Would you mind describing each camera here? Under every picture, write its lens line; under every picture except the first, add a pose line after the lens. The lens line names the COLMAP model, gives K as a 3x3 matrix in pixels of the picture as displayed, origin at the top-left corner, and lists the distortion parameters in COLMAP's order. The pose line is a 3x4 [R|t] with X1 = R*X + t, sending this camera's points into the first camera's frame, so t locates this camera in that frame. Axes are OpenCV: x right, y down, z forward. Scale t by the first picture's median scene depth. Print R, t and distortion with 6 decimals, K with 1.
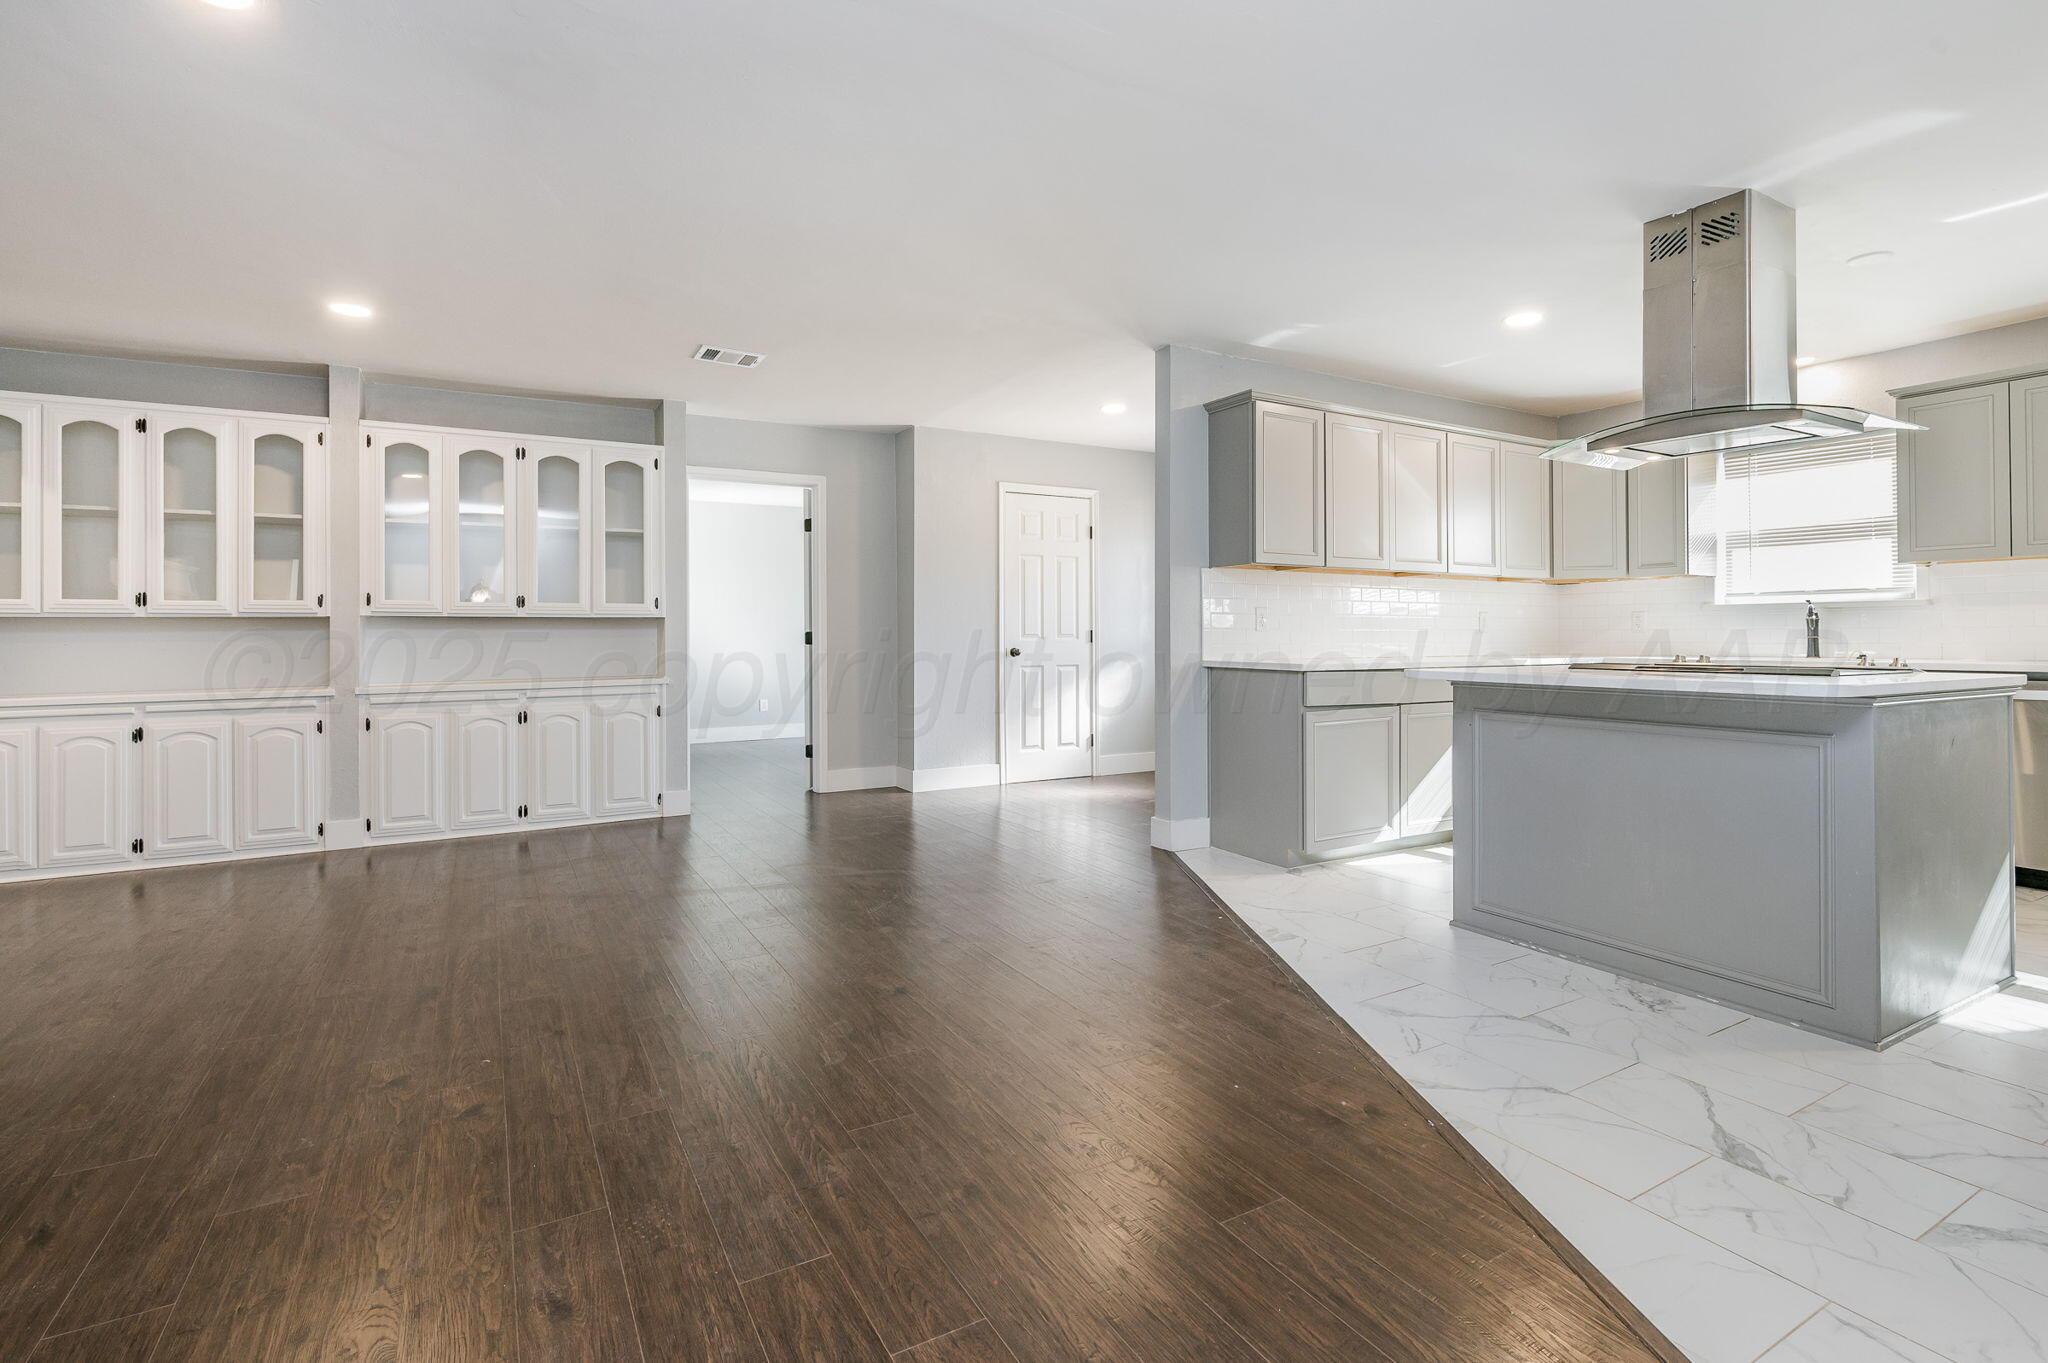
lens RADIAL K [[954.4, 0, 1006.7], [0, 954.4, 635.9], [0, 0, 1]] dist [-0.005311, 0.000050]
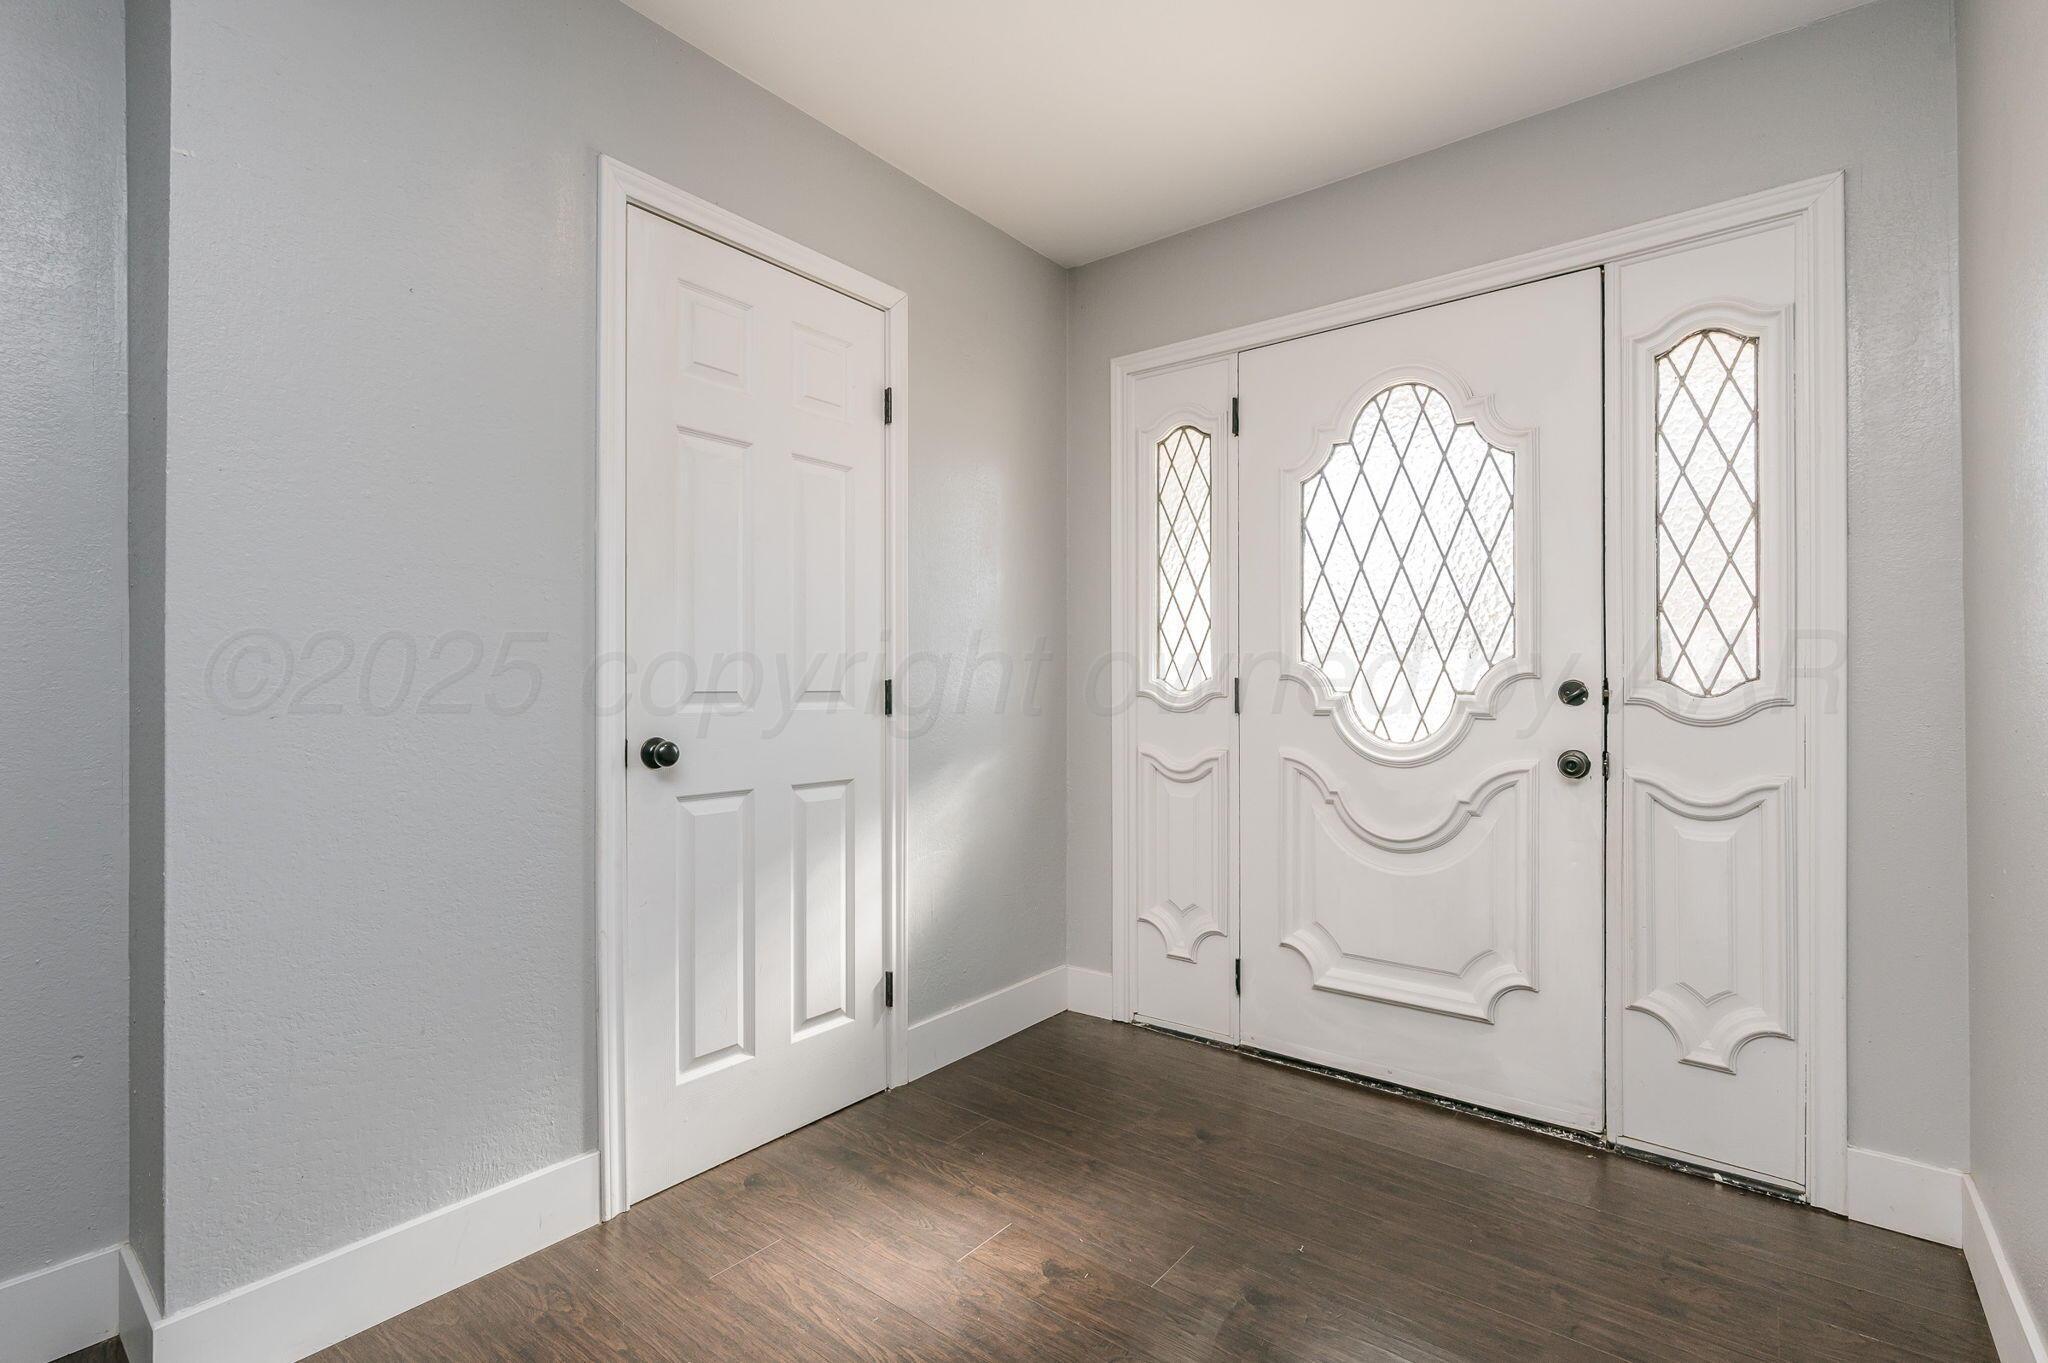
lens RADIAL K [[954.4, 0, 1026.0], [0, 954.4, 695.0], [0, 0, 1]] dist [-0.005311, 0.000050]
pose [[0.928797, 0.006147, 0.370538, 0.004693], [-0.004059, 0.999971, -0.006414, 0.002254], [-0.370567, 0.004453, 0.928795, 0.664936]]
